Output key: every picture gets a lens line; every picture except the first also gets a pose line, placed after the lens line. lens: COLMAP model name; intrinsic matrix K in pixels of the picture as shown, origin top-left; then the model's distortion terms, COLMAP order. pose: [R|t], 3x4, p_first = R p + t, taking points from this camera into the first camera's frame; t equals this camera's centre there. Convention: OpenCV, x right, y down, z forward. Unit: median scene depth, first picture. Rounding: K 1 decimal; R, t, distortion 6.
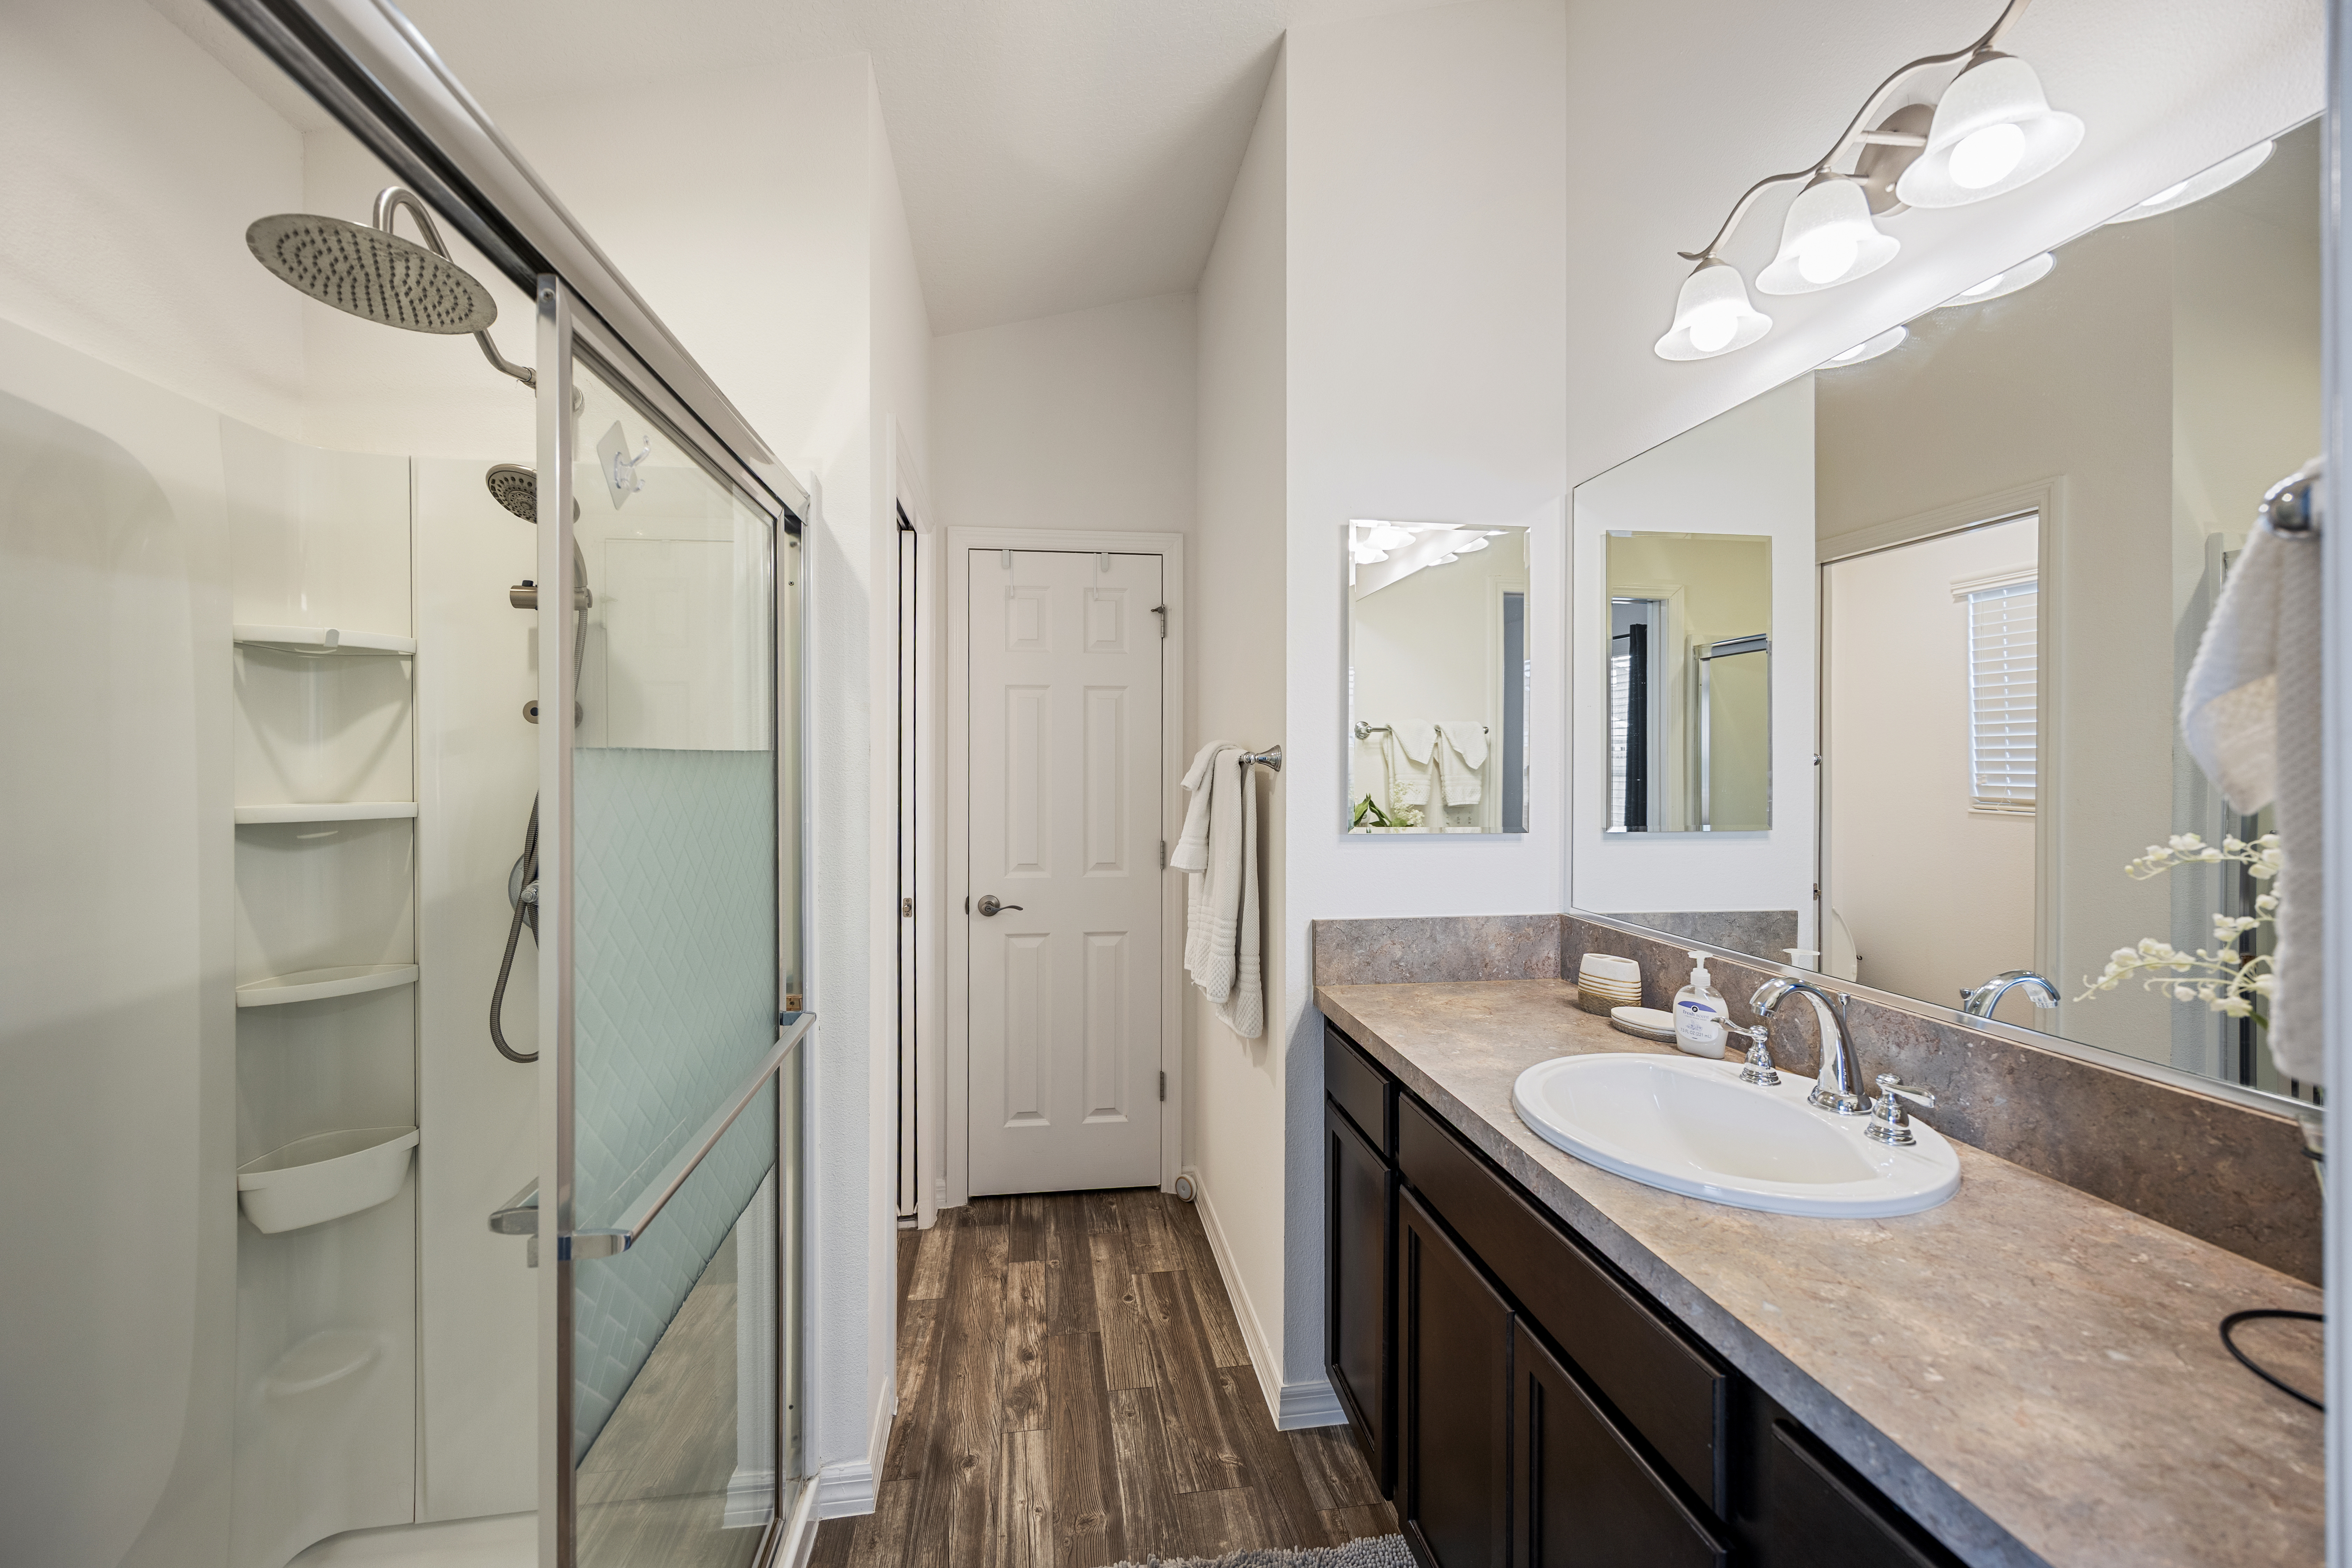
lens RADIAL K [[918.6, 0, 1173.6], [0, 918.6, 767.5], [0, 0, 1]] dist [-0.000471, -0.000276]
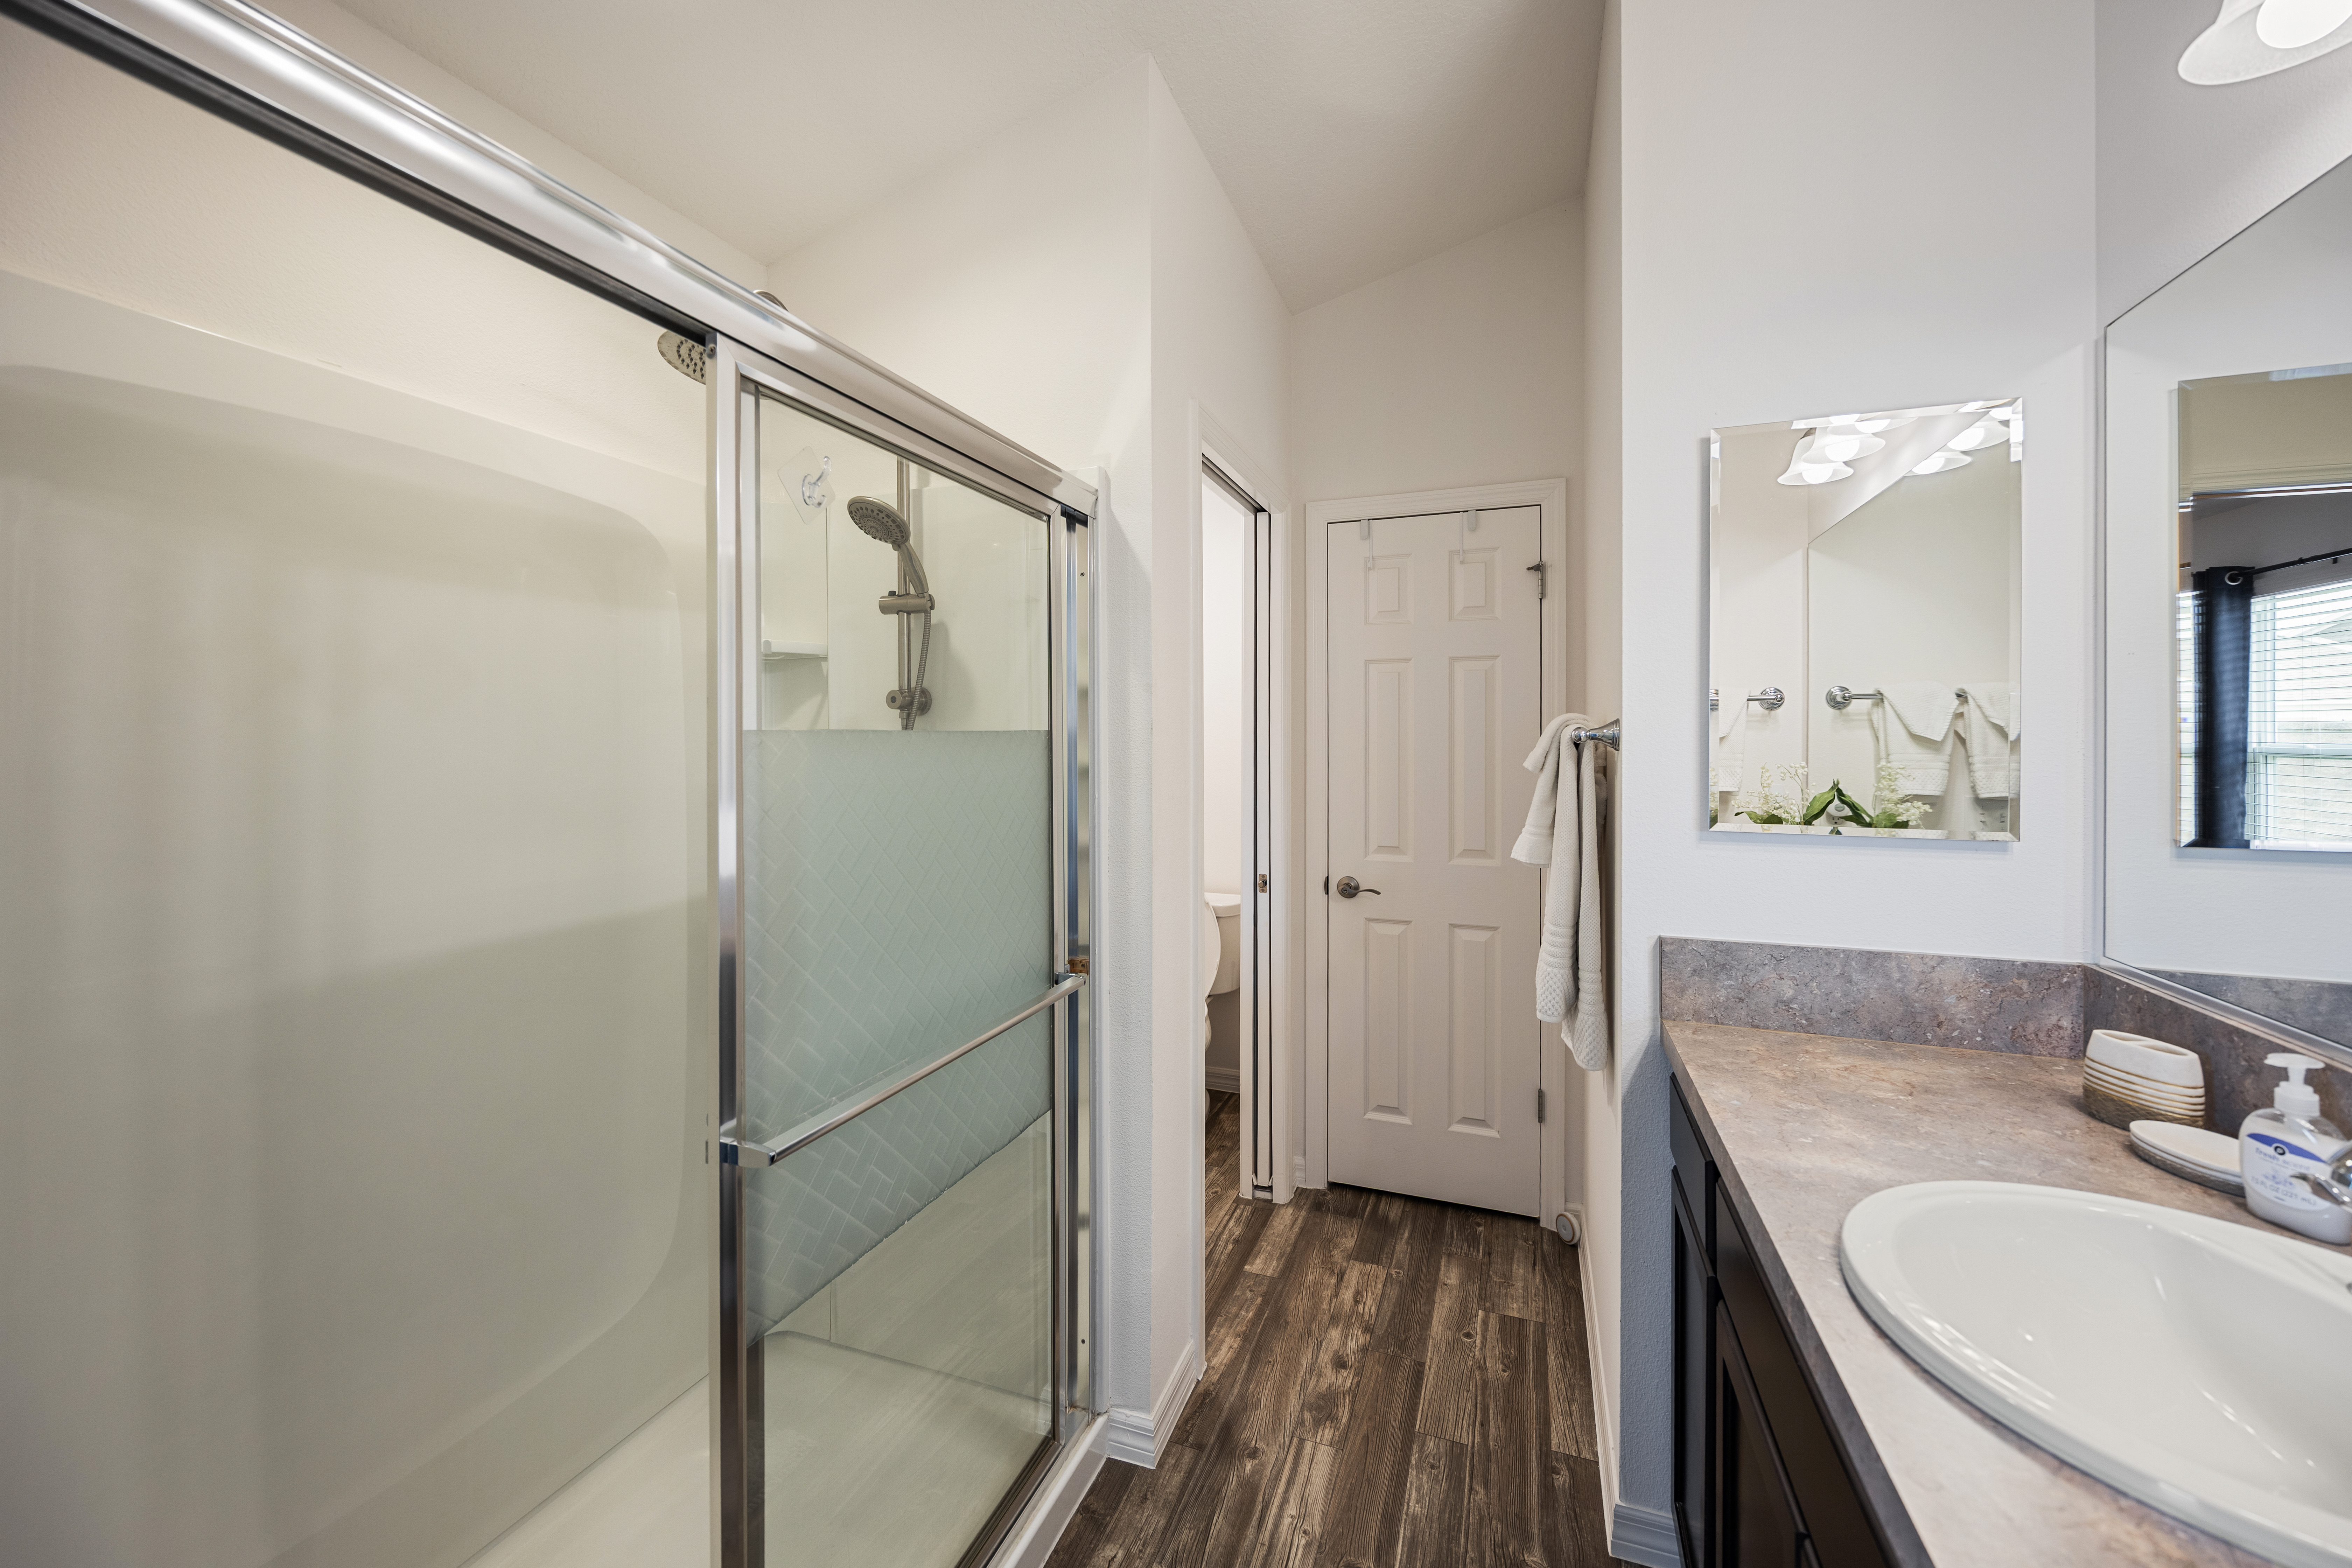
lens RADIAL K [[913.5, 0, 1189.1], [0, 913.5, 744.2], [0, 0, 1]] dist [0.000067, -0.000241]
pose [[0.878000, 0.000397, -0.478660, 0.161792], [-0.000732, 1.000000, -0.000512, -0.000749], [0.478659, 0.000800, 0.878000, 0.096603]]
